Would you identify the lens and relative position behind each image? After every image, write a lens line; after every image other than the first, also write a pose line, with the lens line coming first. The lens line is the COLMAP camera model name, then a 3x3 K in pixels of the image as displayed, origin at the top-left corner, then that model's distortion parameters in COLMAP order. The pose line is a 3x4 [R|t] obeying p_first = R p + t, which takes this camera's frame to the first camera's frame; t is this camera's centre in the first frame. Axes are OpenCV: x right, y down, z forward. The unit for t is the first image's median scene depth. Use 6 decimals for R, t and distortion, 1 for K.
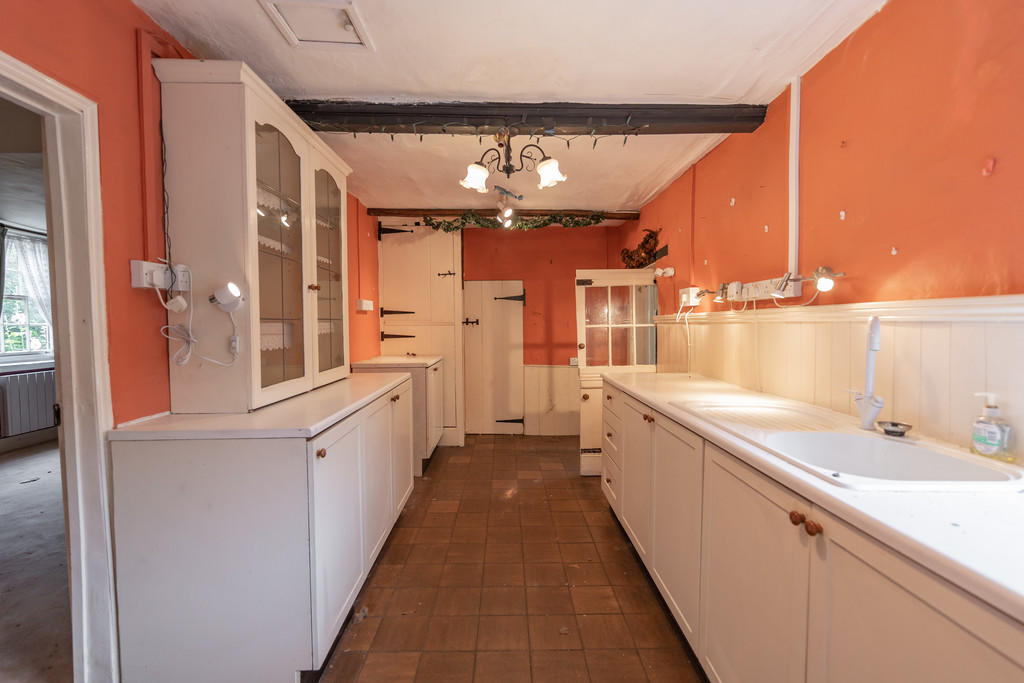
lens RADIAL K [[455.5, 0, 512.0], [0, 455.5, 341.5], [0, 0, 1]] dist [-0.000205, -0.000002]
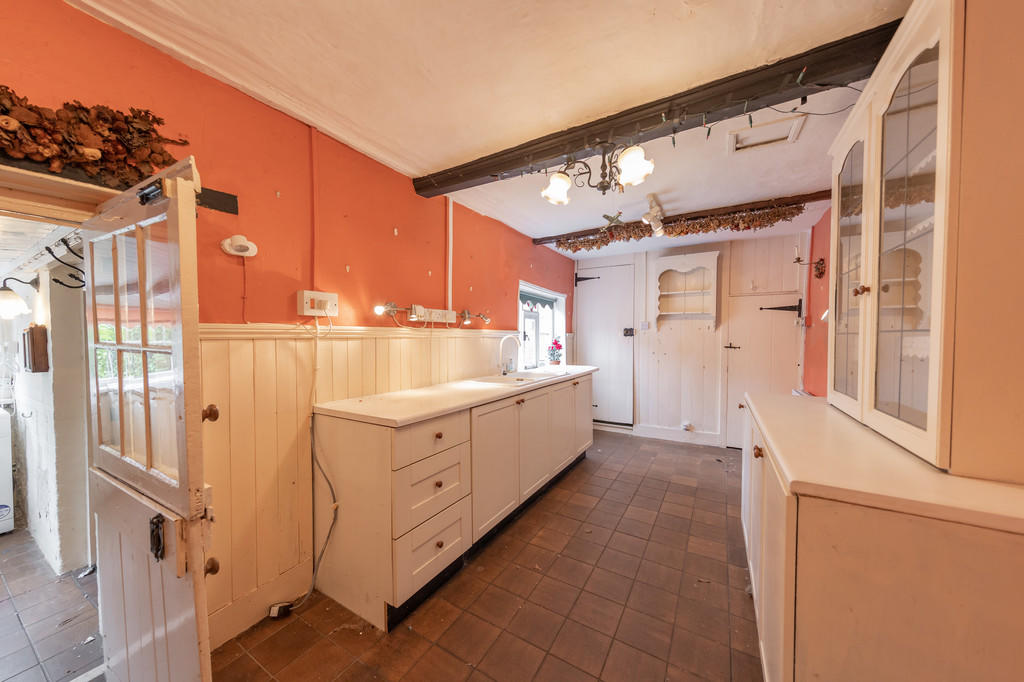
lens RADIAL K [[343.8, 0, 508.6], [0, 343.8, 346.0], [0, 0, 1]] dist [0.000497, 0.000013]
pose [[-0.847968, -0.009188, 0.529968, -0.236790], [0.025377, 0.997999, 0.057905, -0.070953], [-0.529439, 0.062551, -0.846039, 1.784275]]
